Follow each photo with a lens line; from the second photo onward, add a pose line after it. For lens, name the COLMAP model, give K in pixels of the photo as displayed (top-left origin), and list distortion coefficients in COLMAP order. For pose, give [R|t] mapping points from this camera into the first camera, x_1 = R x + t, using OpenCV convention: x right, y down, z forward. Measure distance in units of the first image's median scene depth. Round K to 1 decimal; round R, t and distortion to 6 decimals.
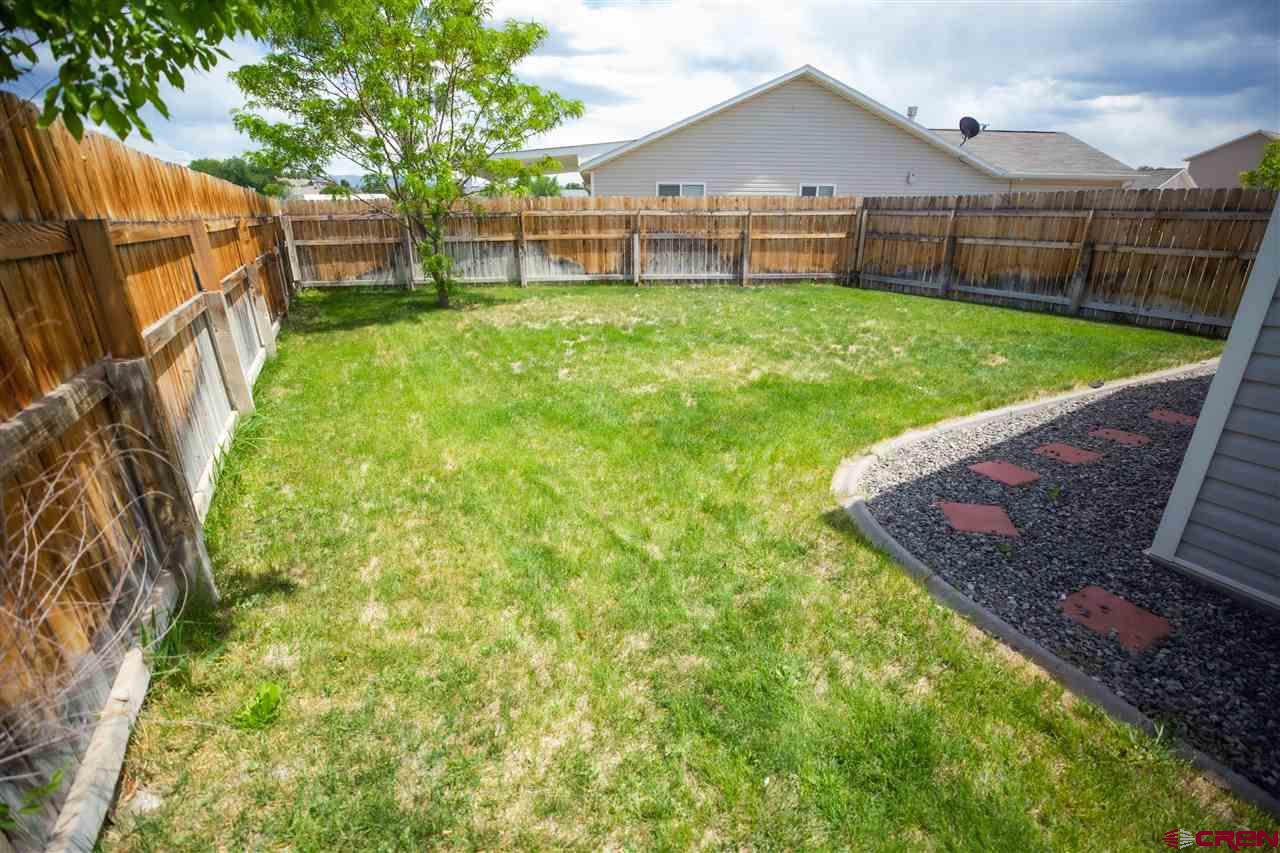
lens RADIAL K [[582.5, 0, 637.8], [0, 582.5, 426.9], [0, 0, 1]] dist [-0.043922, 0.012325]
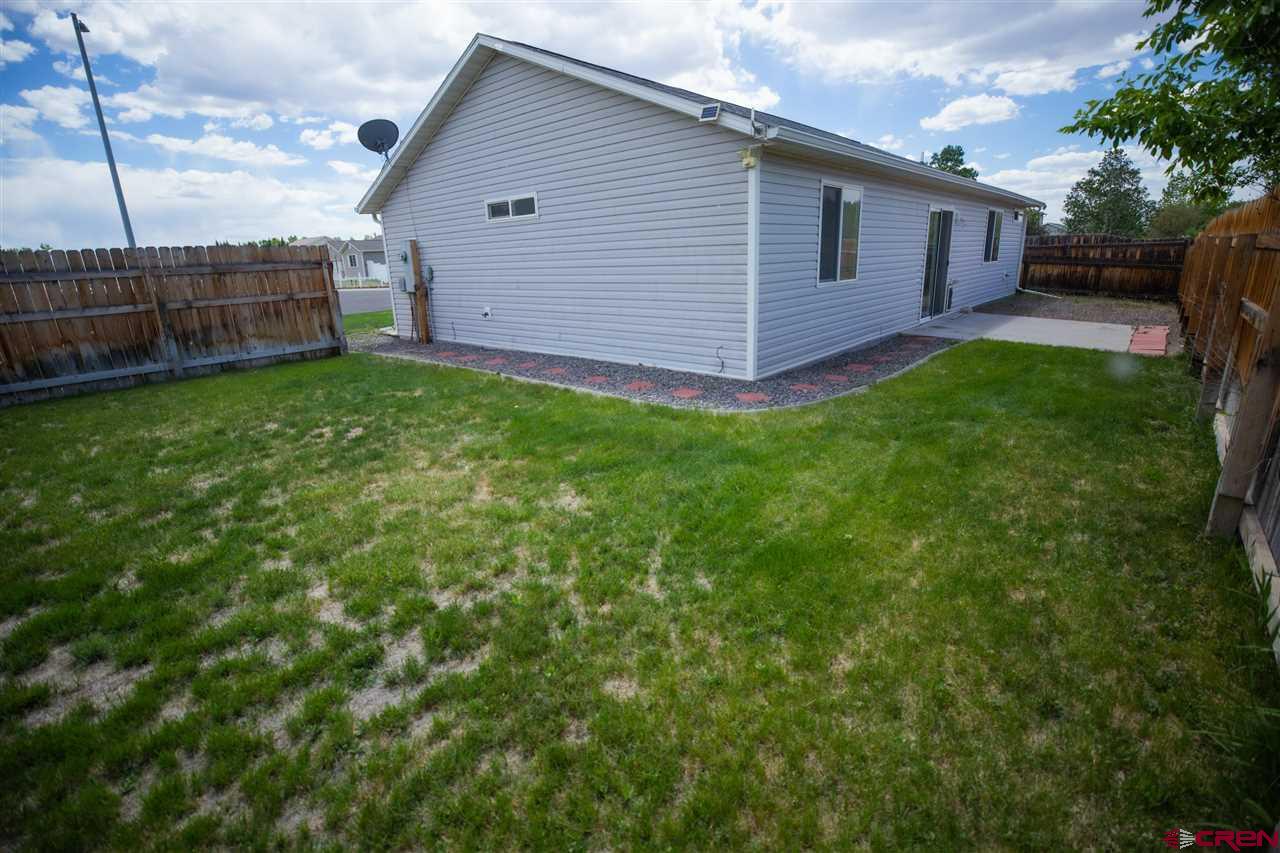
lens RADIAL K [[582.5, 0, 637.8], [0, 582.5, 426.9], [0, 0, 1]] dist [-0.043922, 0.012325]
pose [[-0.349391, -0.257430, 0.900919, -0.374768], [0.358204, 0.851781, 0.382307, -0.228923], [-0.865804, 0.456288, -0.205392, 0.614615]]
